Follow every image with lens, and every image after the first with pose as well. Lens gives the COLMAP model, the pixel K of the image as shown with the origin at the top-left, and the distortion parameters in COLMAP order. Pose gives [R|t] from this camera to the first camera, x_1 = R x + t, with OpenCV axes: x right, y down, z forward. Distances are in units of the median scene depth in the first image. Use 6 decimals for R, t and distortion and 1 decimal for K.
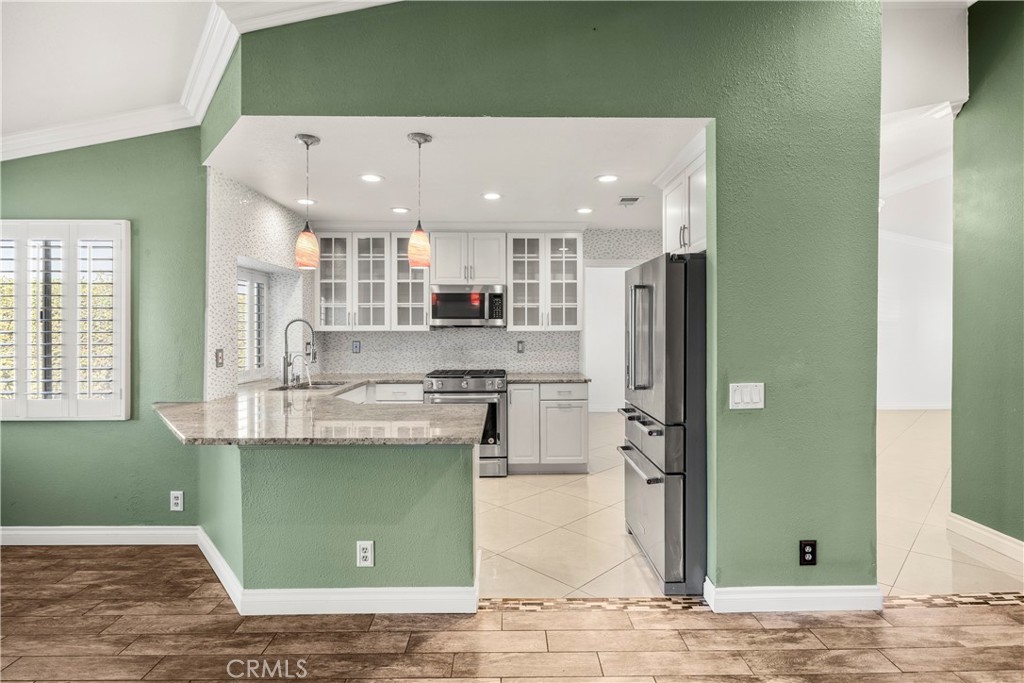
lens RADIAL K [[517.0, 0, 516.8], [0, 517.0, 332.2], [0, 0, 1]] dist [-0.003980, -0.001527]
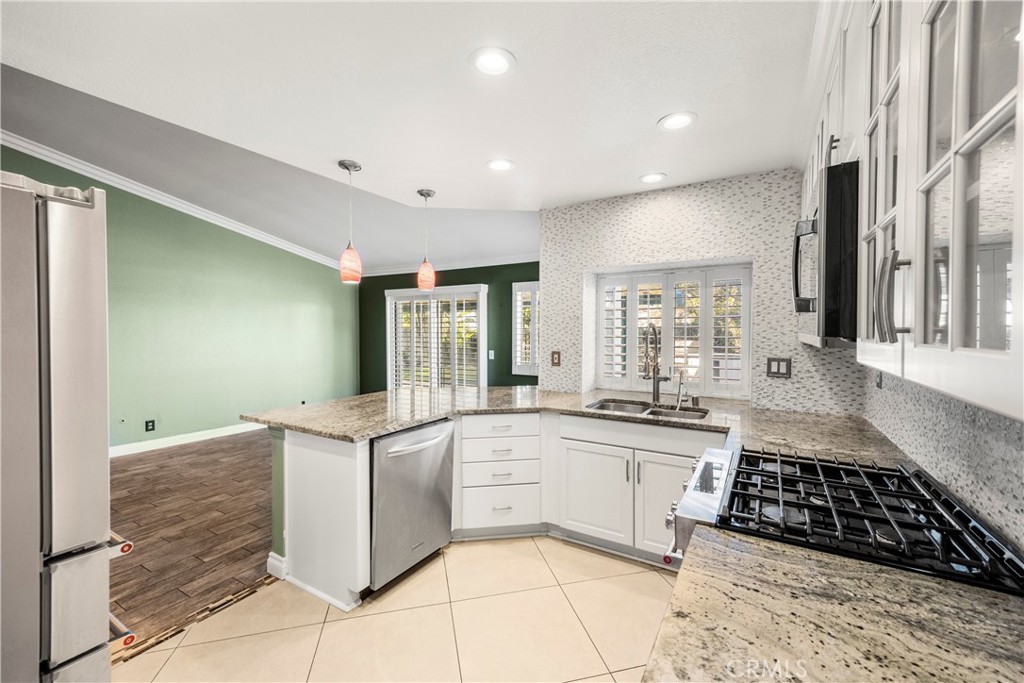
lens RADIAL K [[411.1, 0, 518.4], [0, 411.1, 337.0], [0, 0, 1]] dist [0.007357, -0.000116]
pose [[-0.520802, 0.016675, -0.853514, 0.403875], [-0.005548, 0.999722, 0.022916, -0.032396], [0.853659, 0.016670, -0.520565, 1.860703]]
